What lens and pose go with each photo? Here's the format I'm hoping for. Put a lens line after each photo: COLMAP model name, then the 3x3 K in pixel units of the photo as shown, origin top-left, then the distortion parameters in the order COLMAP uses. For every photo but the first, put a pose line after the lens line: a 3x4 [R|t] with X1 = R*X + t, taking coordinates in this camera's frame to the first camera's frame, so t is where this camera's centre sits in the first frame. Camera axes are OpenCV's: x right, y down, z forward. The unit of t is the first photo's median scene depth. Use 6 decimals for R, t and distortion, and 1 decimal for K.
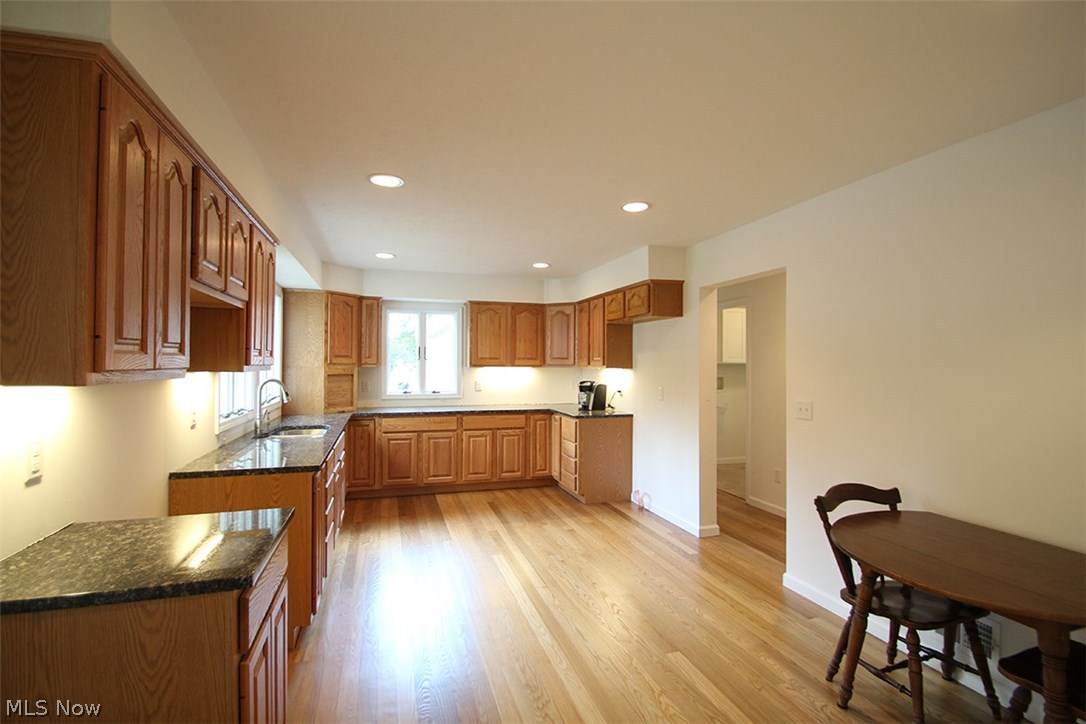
lens RADIAL K [[503.4, 0, 536.6], [0, 503.4, 361.7], [0, 0, 1]] dist [0.013432, -0.018276]
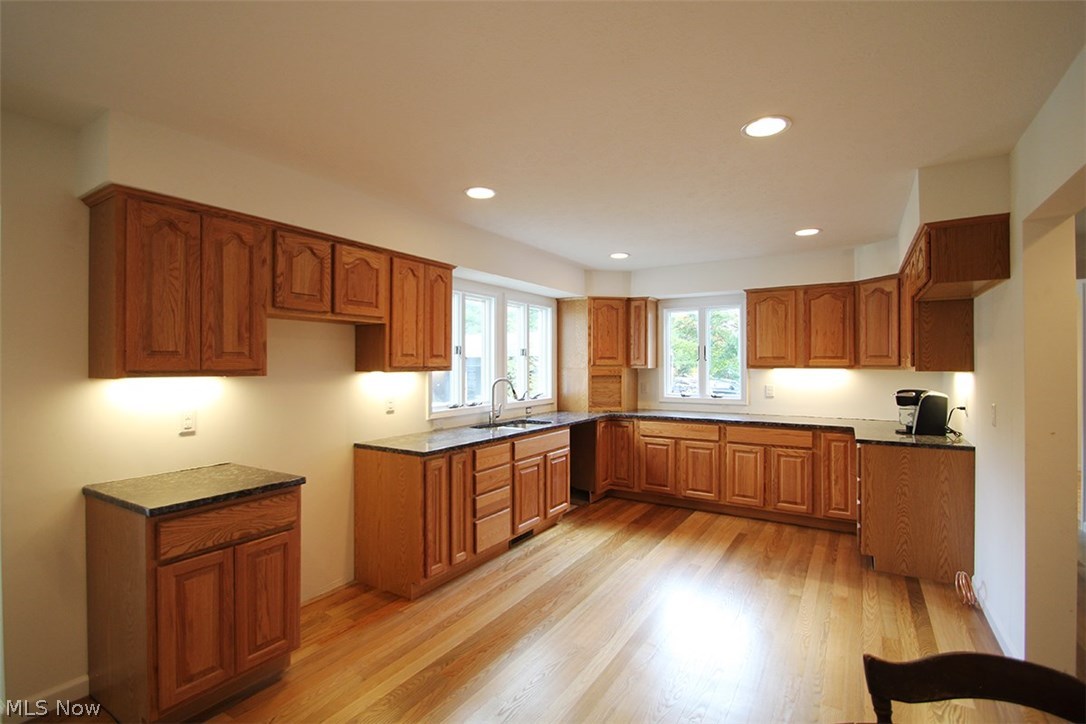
lens RADIAL K [[503.4, 0, 536.6], [0, 503.4, 361.7], [0, 0, 1]] dist [0.013432, -0.018276]
pose [[0.655628, -0.008758, -0.755033, 0.295297], [0.007029, 0.999960, -0.005495, 0.001563], [0.755052, -0.001705, 0.655663, 0.200415]]
